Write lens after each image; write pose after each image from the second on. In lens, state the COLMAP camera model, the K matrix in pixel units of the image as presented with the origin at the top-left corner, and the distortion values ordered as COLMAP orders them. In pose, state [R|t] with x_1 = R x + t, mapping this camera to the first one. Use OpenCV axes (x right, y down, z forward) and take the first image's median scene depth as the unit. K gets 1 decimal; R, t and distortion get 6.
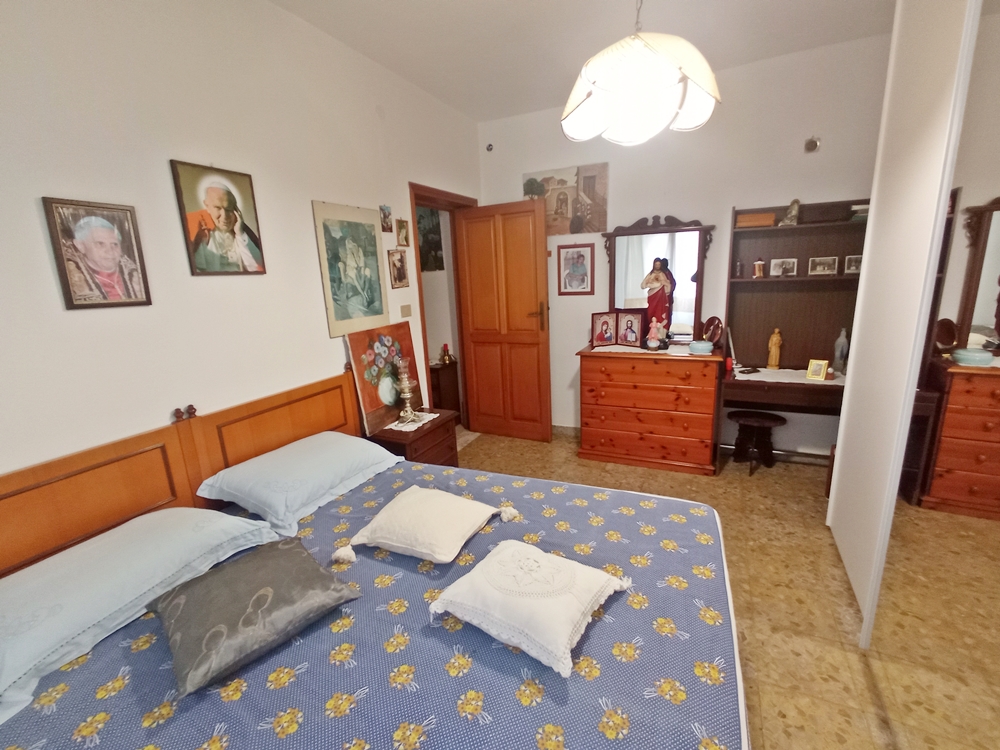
lens RADIAL K [[445.4, 0, 500.8], [0, 445.4, 376.5], [0, 0, 1]] dist [-0.007634, 0.000113]
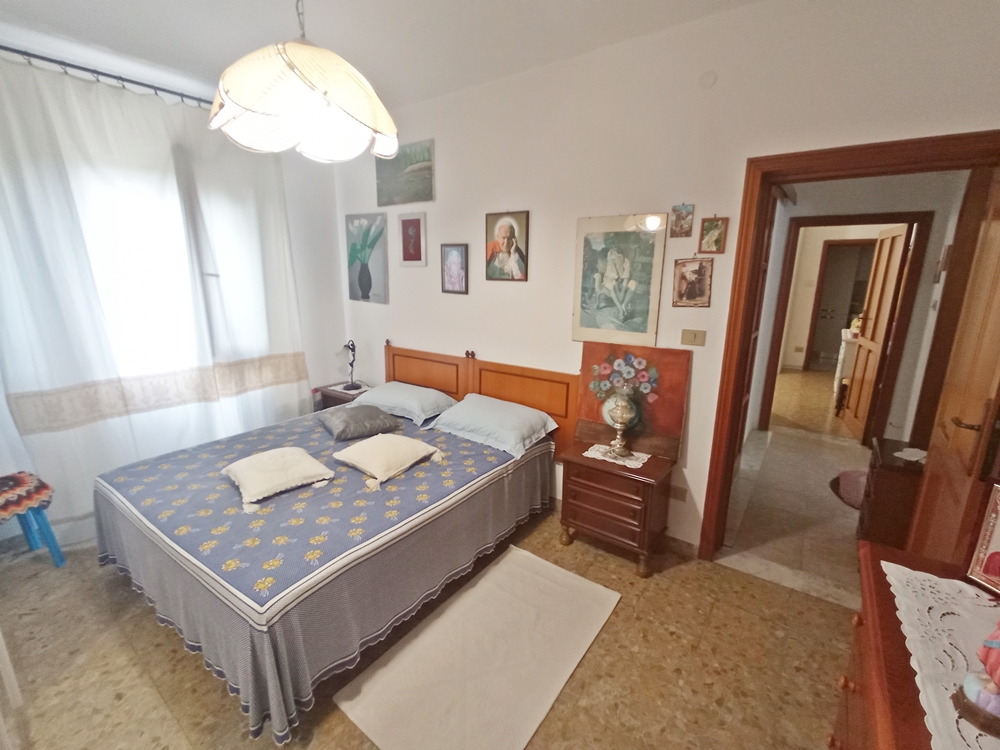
lens RADIAL K [[445.4, 0, 501.4], [0, 445.4, 374.2], [0, 0, 1]] dist [-0.007634, 0.000113]
pose [[-0.192075, 0.264579, -0.945043, 0.716315], [-0.221164, 0.926531, 0.304347, -0.301012], [0.956135, 0.267467, -0.119448, 0.958864]]
